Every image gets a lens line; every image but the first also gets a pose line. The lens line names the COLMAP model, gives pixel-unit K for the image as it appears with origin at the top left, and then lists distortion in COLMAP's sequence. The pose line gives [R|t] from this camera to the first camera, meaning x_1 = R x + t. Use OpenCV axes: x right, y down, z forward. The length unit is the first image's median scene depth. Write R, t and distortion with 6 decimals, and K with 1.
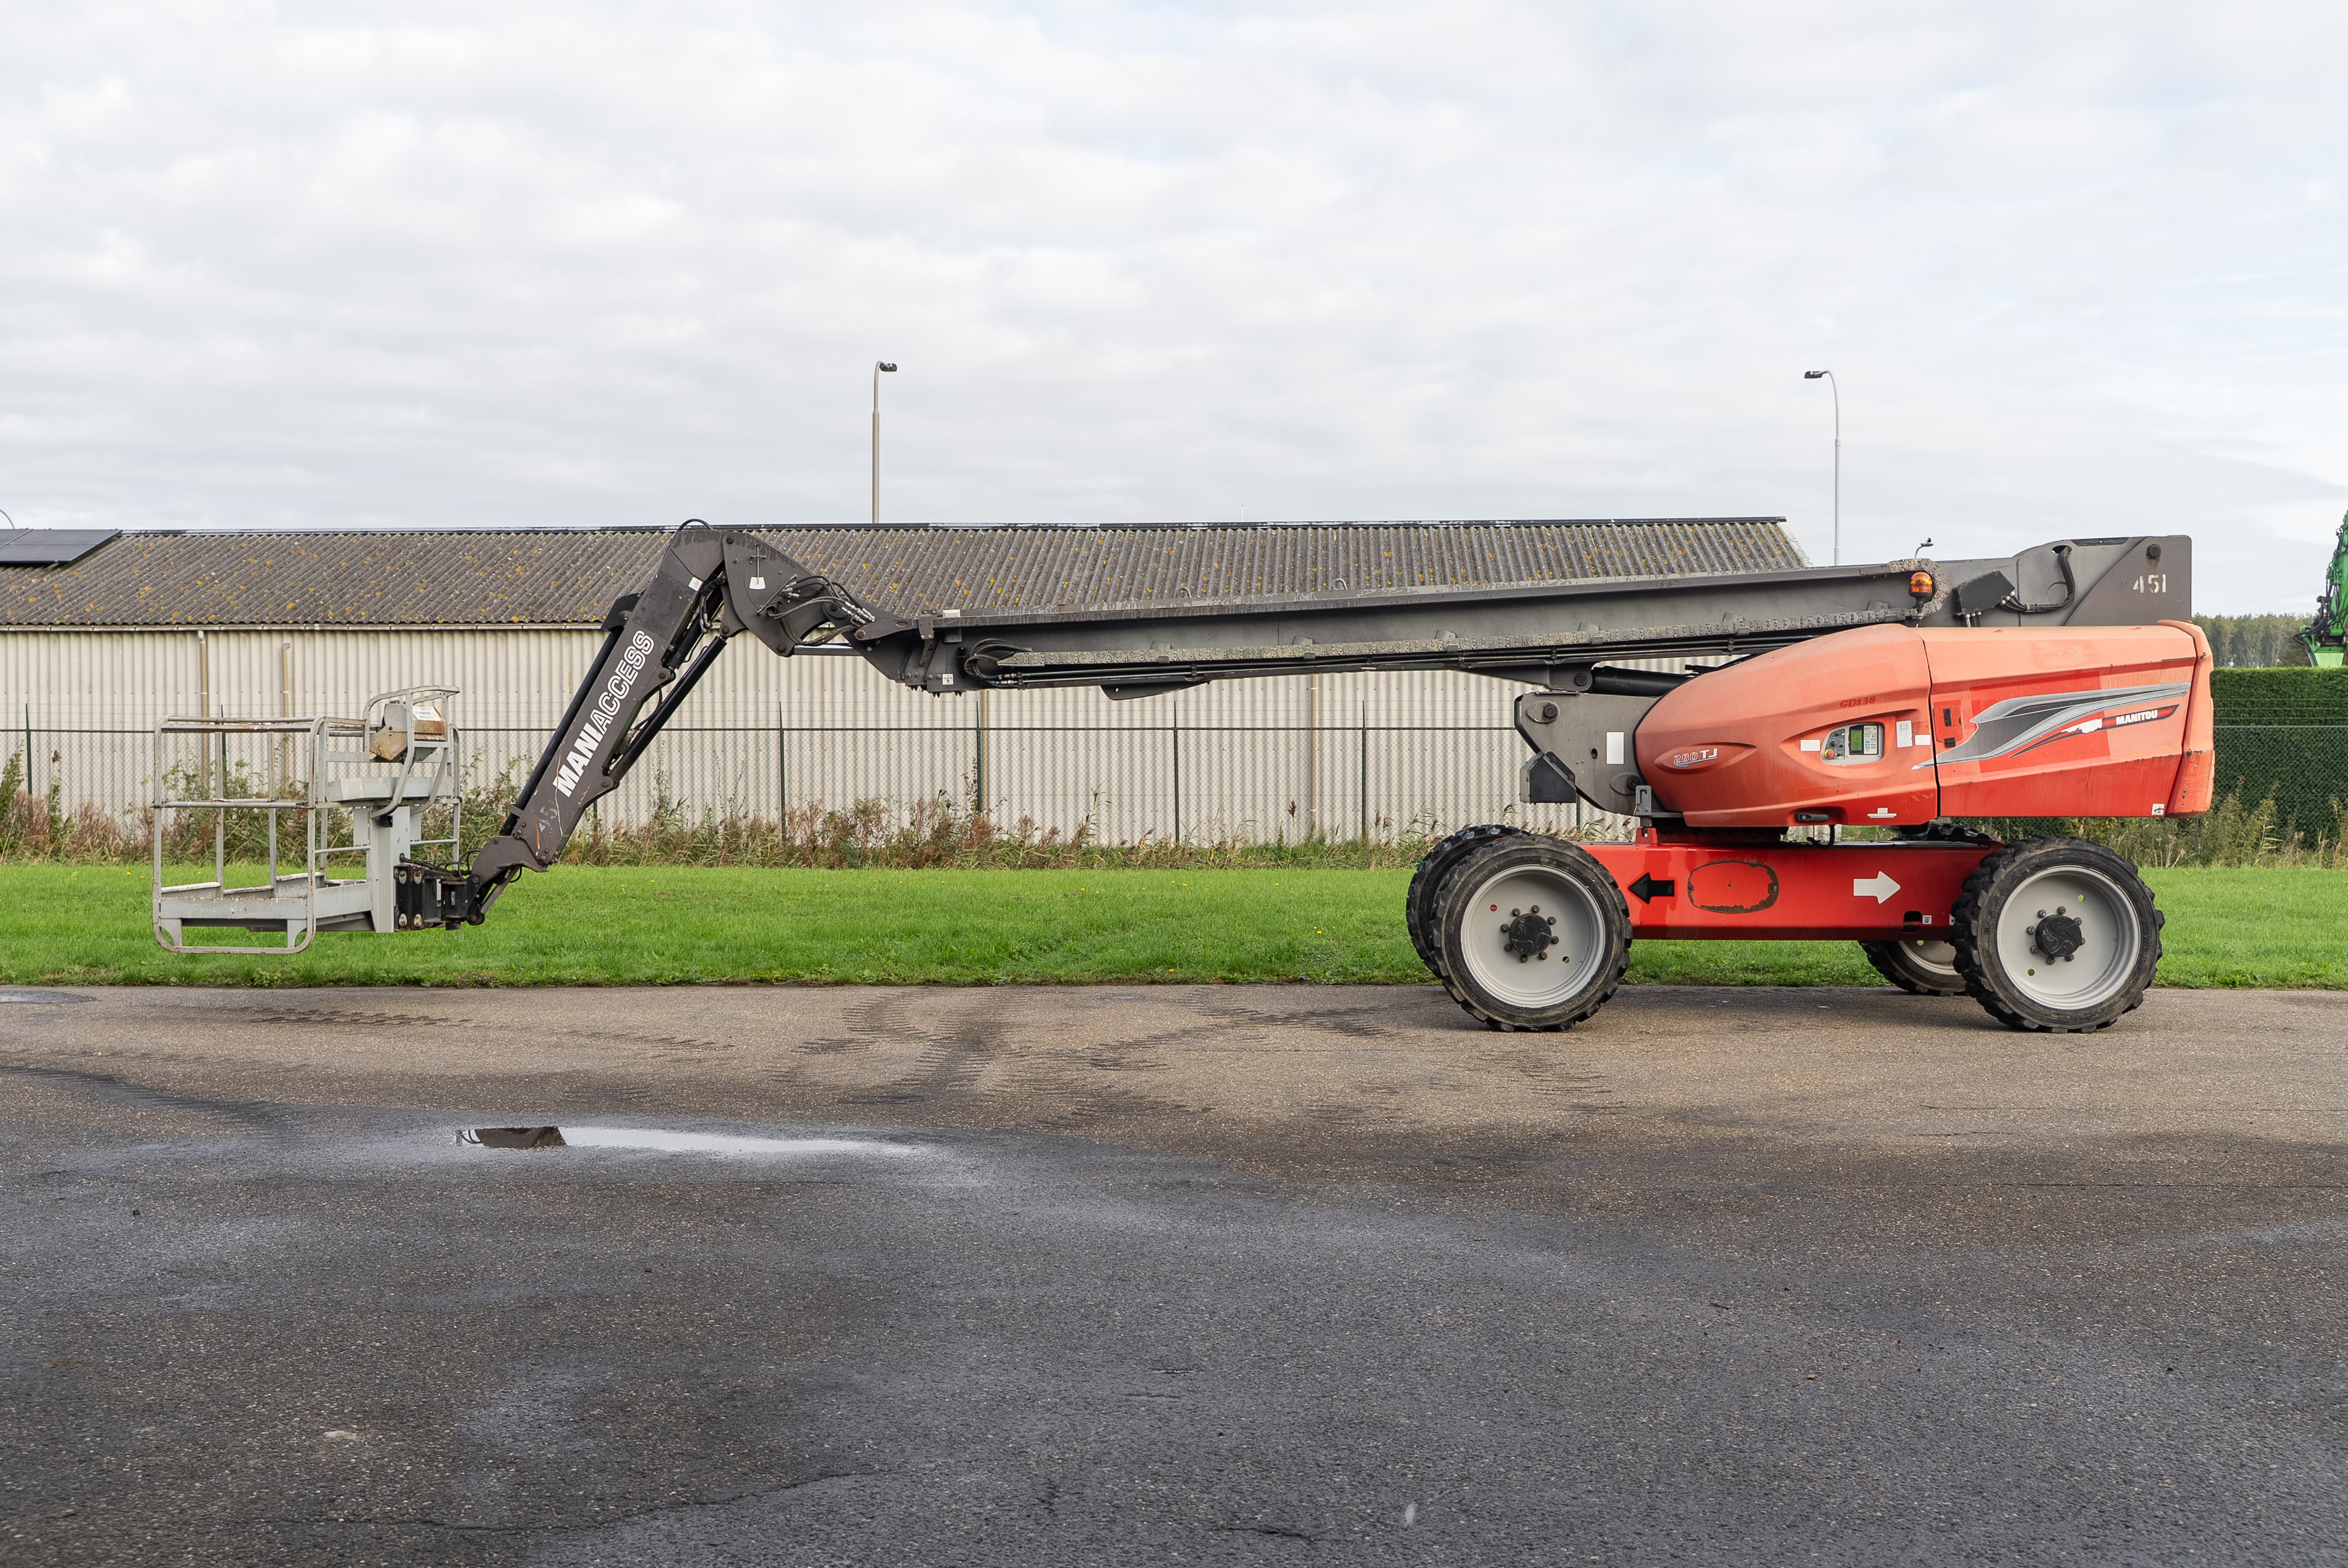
lens RADIAL K [[2411.9, 0, 1174.0], [0, 2411.9, 784.0], [0, 0, 1]] dist [-0.013446, 0.006527]
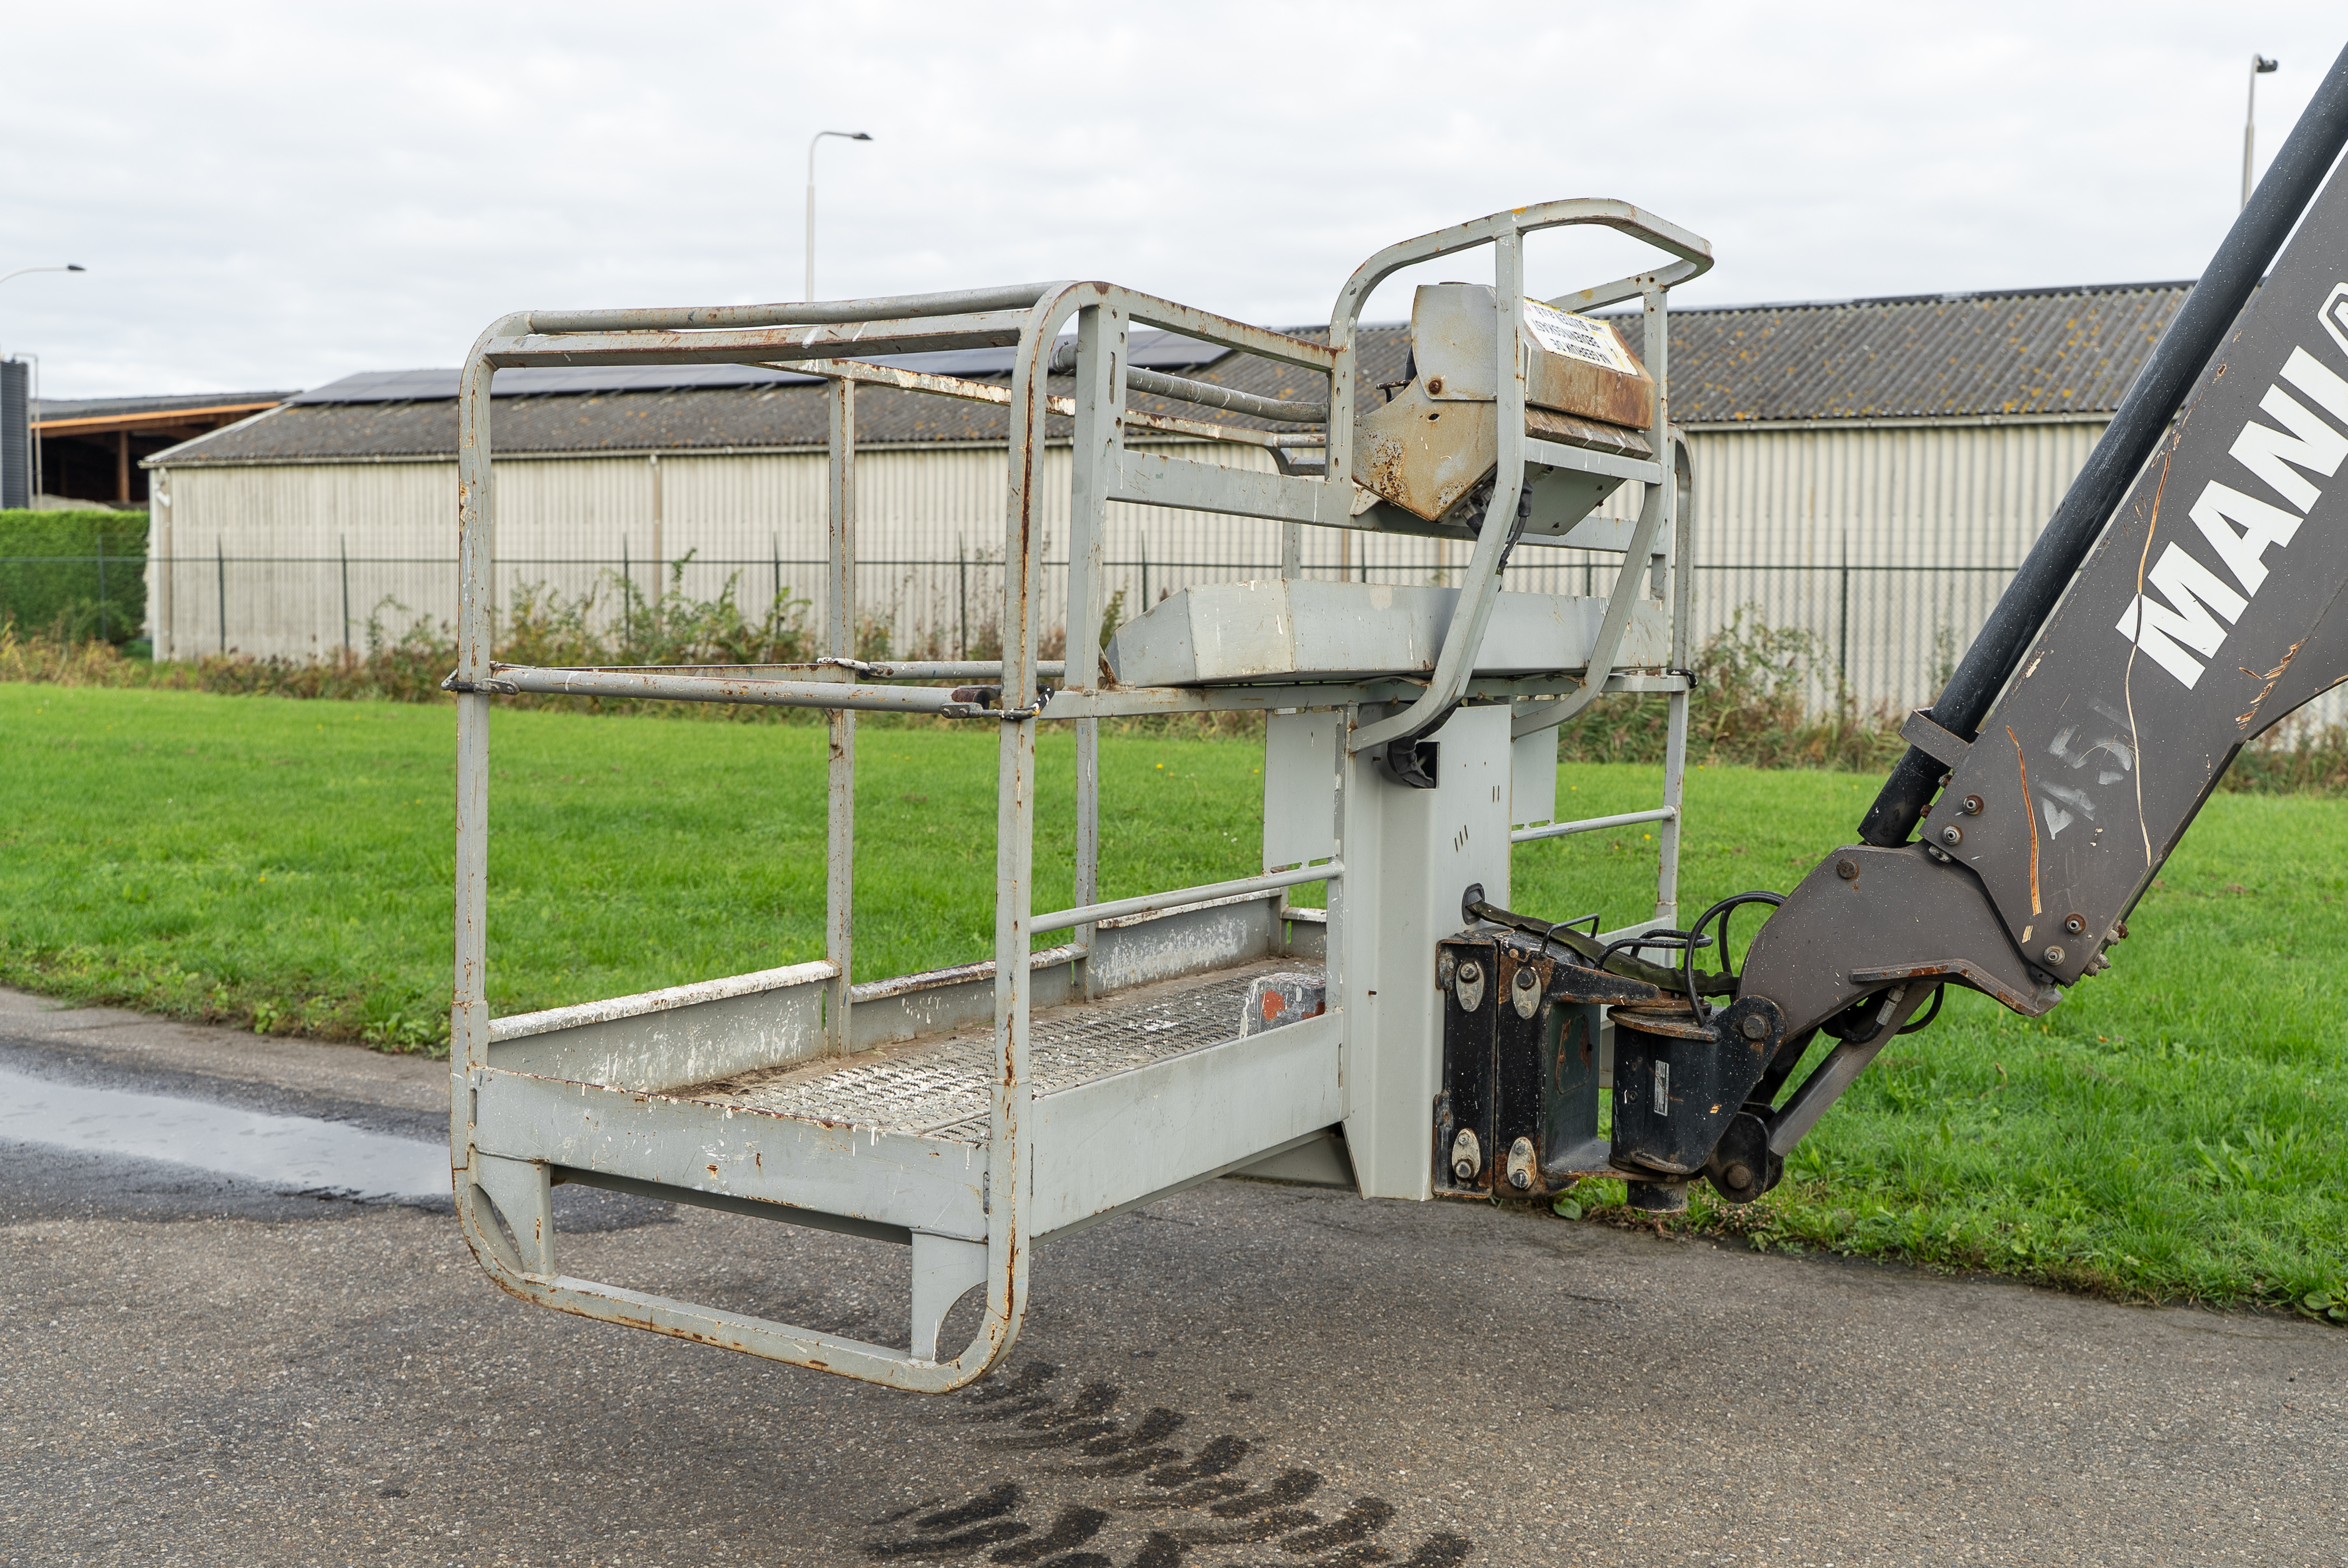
lens RADIAL K [[2411.7, 0, 1174.0], [0, 2411.7, 784.0], [0, 0, 1]] dist [-0.013446, 0.006527]
pose [[0.885048, 0.048080, -0.463010, -0.230038], [-0.021191, 0.997782, 0.063104, 0.002113], [0.465017, -0.046039, 0.884104, 0.758022]]
